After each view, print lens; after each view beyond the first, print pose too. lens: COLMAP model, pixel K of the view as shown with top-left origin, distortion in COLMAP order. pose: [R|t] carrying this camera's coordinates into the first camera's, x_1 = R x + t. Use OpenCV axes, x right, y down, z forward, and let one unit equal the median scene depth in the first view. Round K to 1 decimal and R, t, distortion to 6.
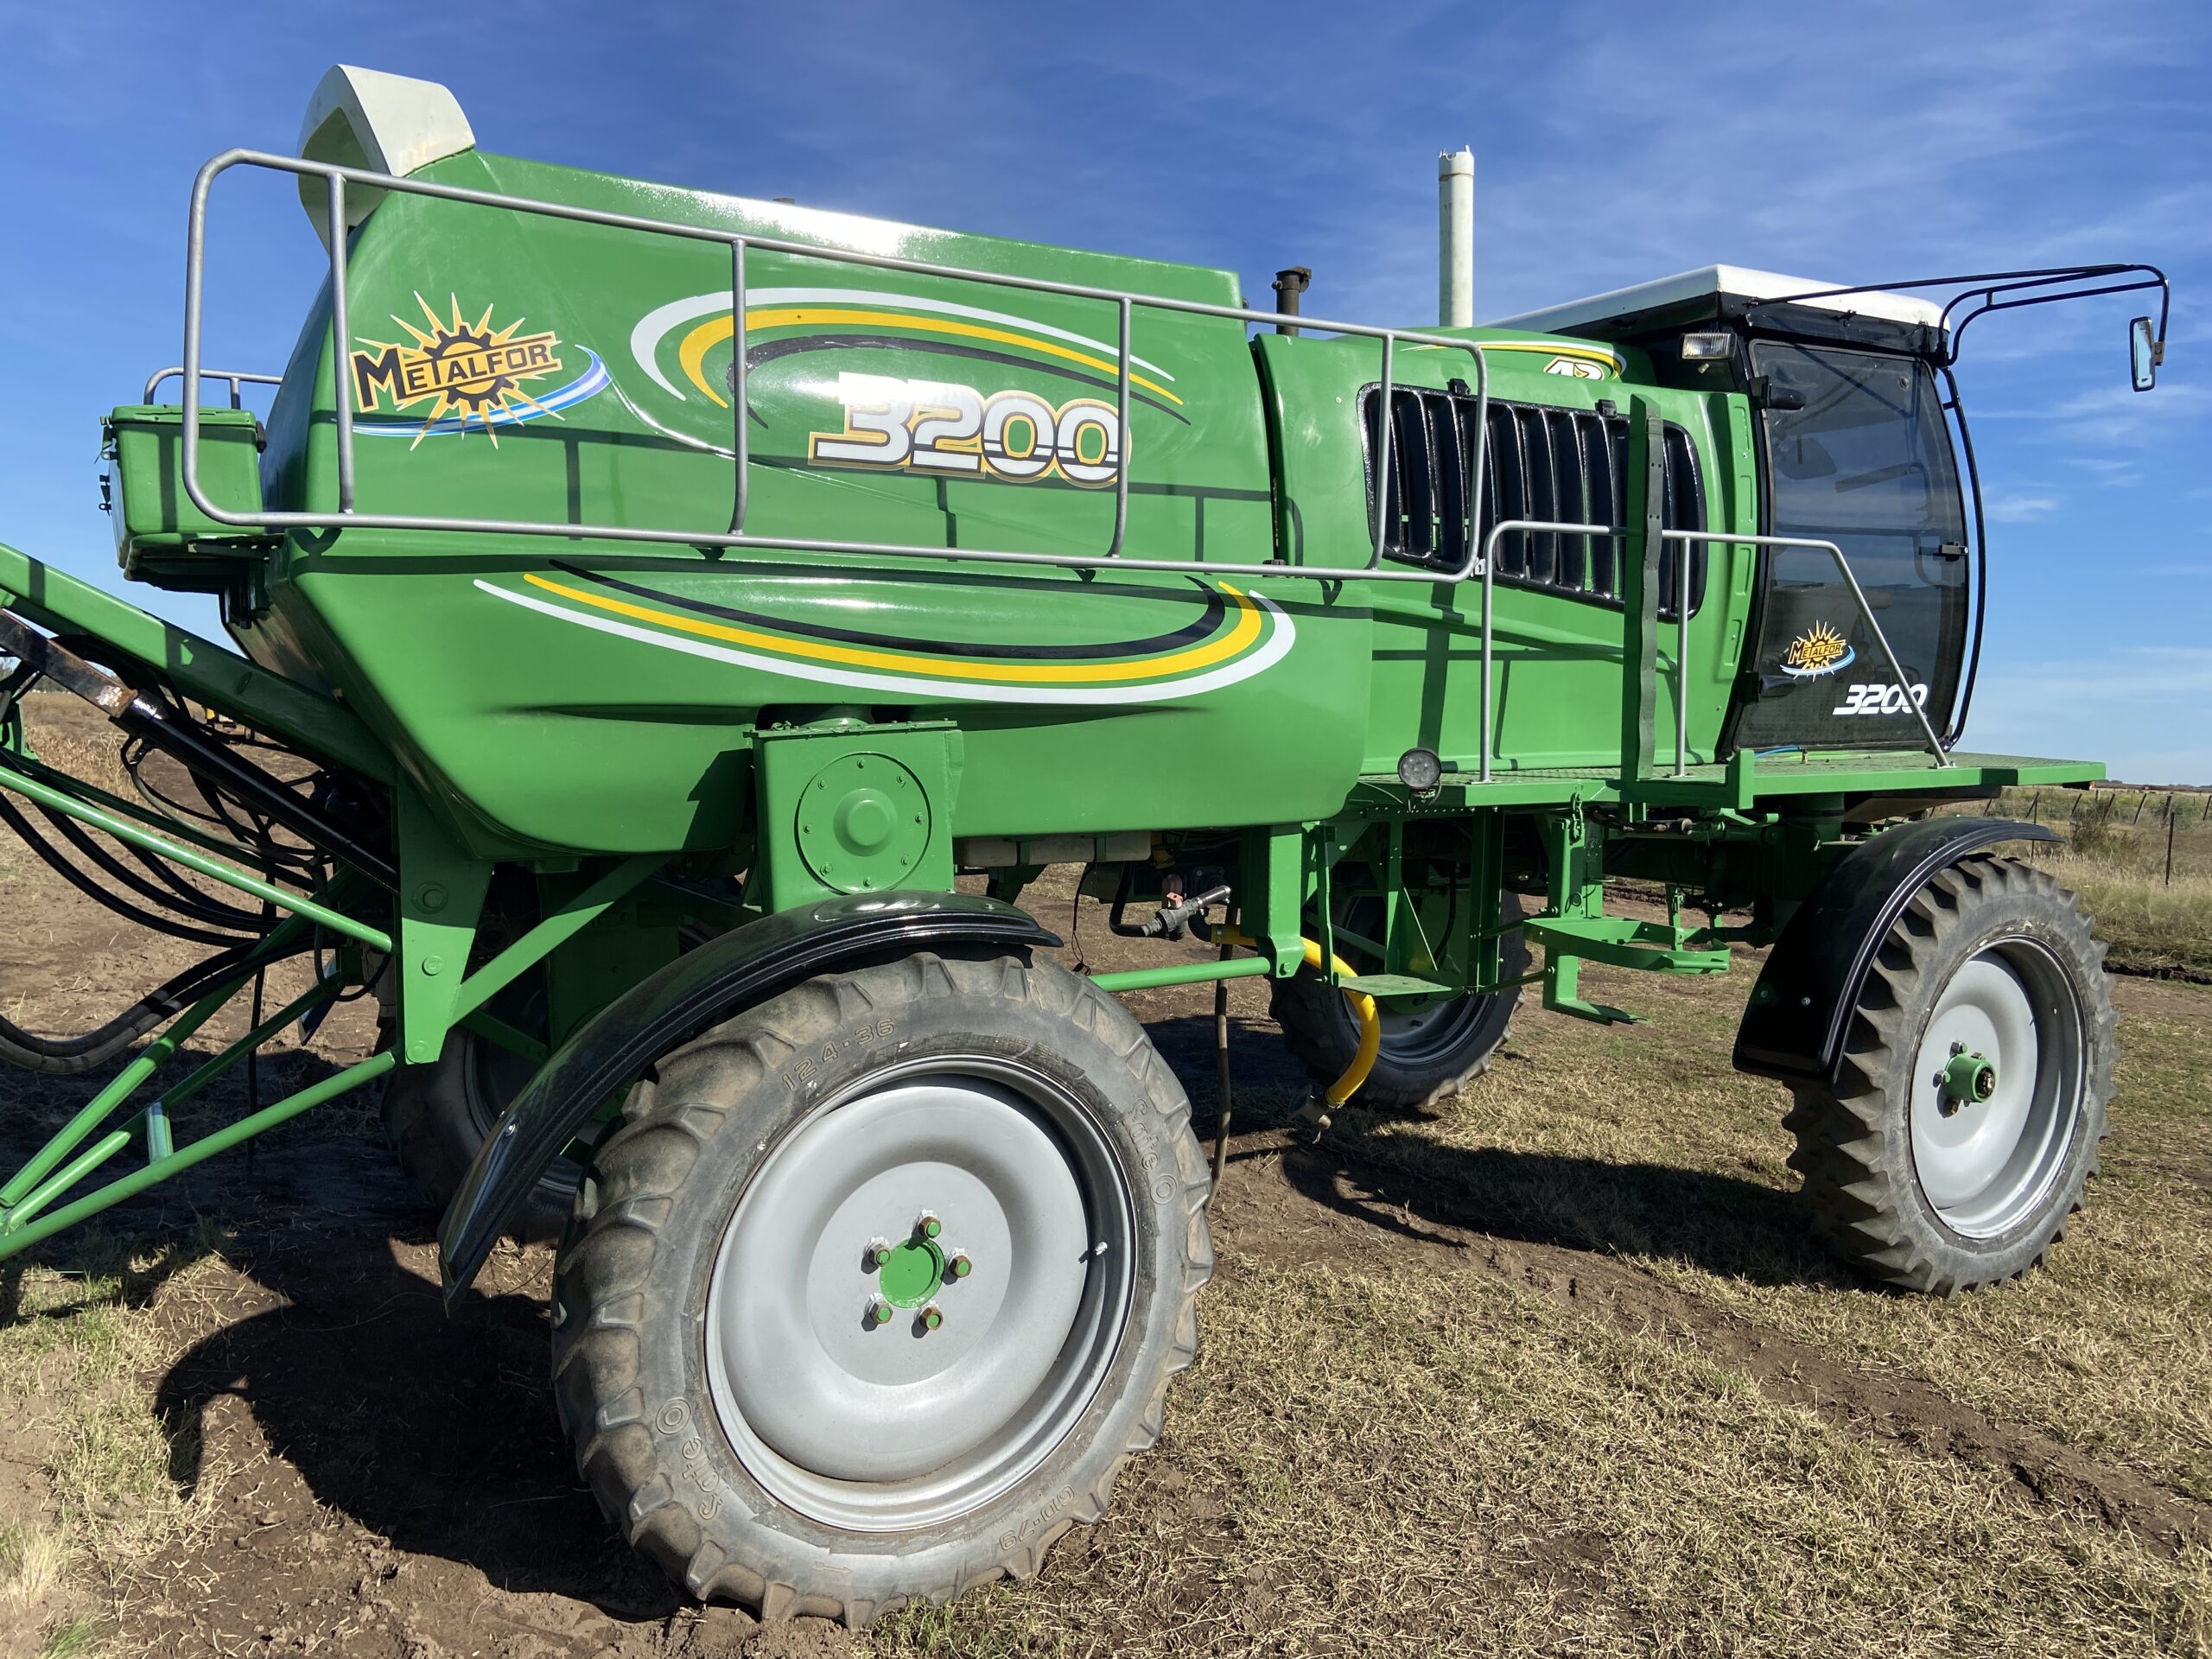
lens RADIAL K [[1676.4, 0, 1105.8], [0, 1676.4, 823.0], [0, 0, 1]] dist [0.140106, -0.212137]
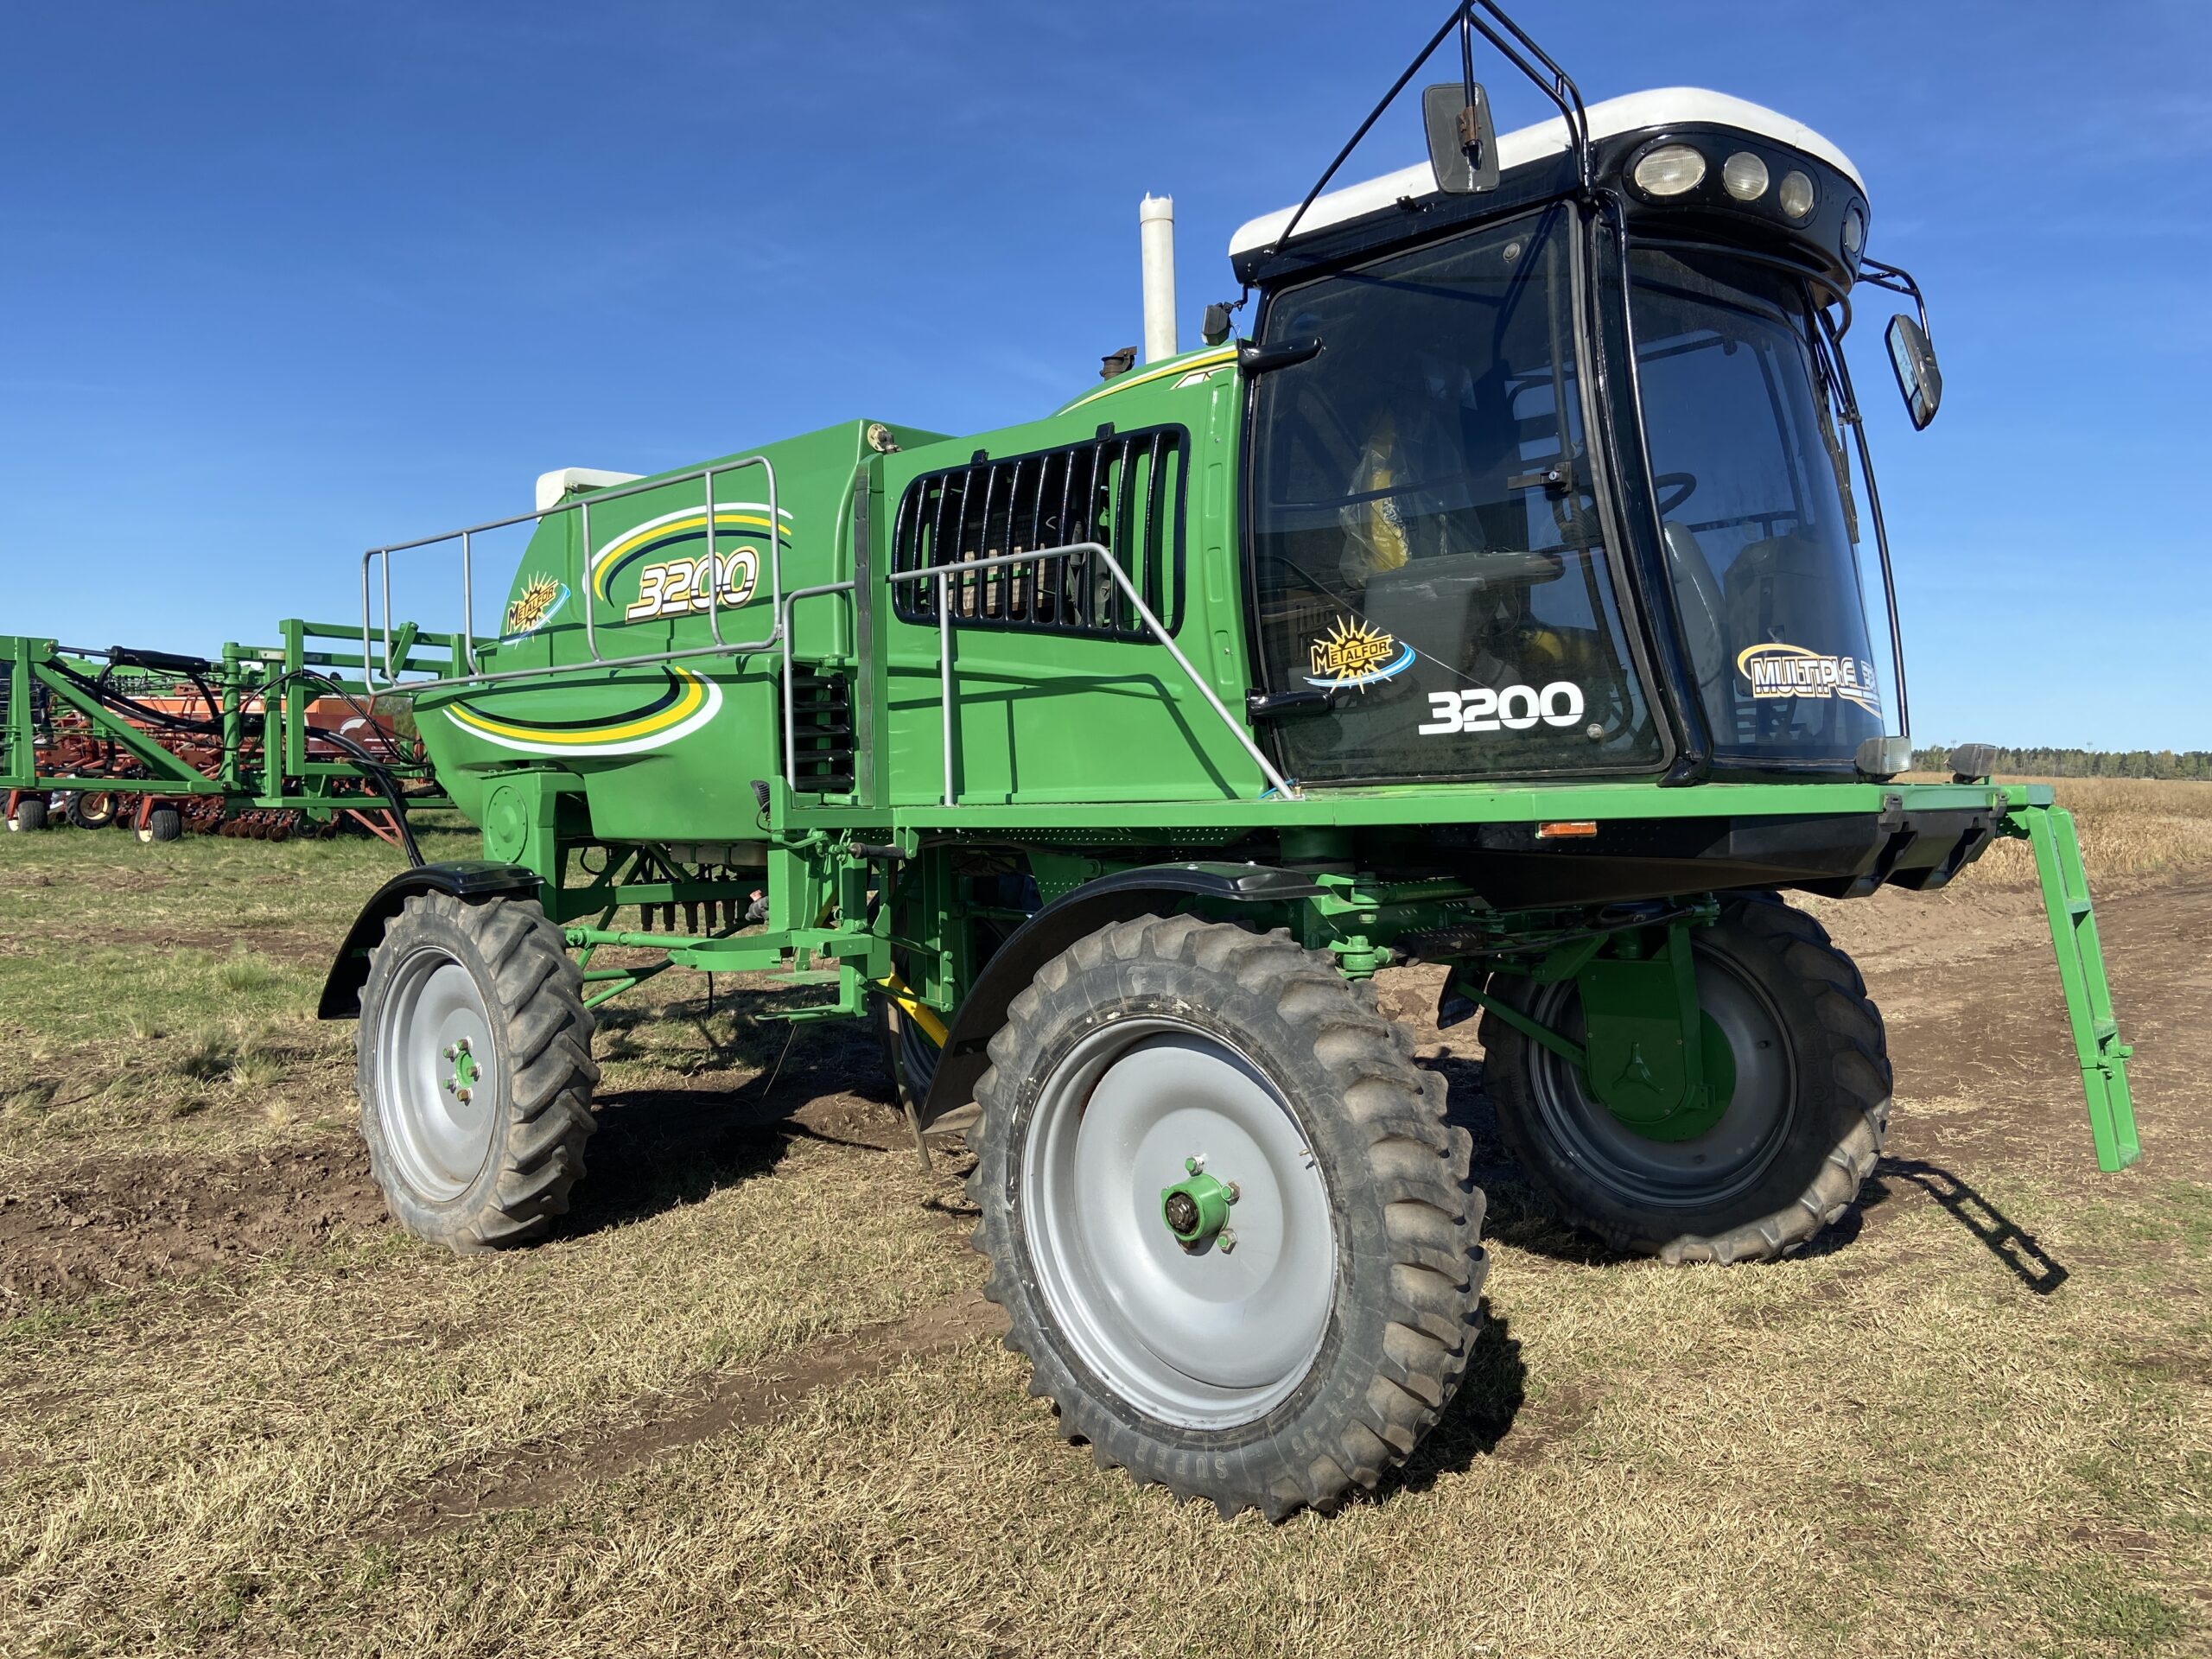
lens RADIAL K [[1657.2, 0, 1106.0], [0, 1657.2, 829.5], [0, 0, 1]] dist [0.128707, -0.199663]
pose [[0.264669, 0.011753, -0.964268, 1.537281], [-0.054497, 0.998510, -0.002788, -0.018338], [0.962798, 0.053288, 0.264915, 0.962560]]
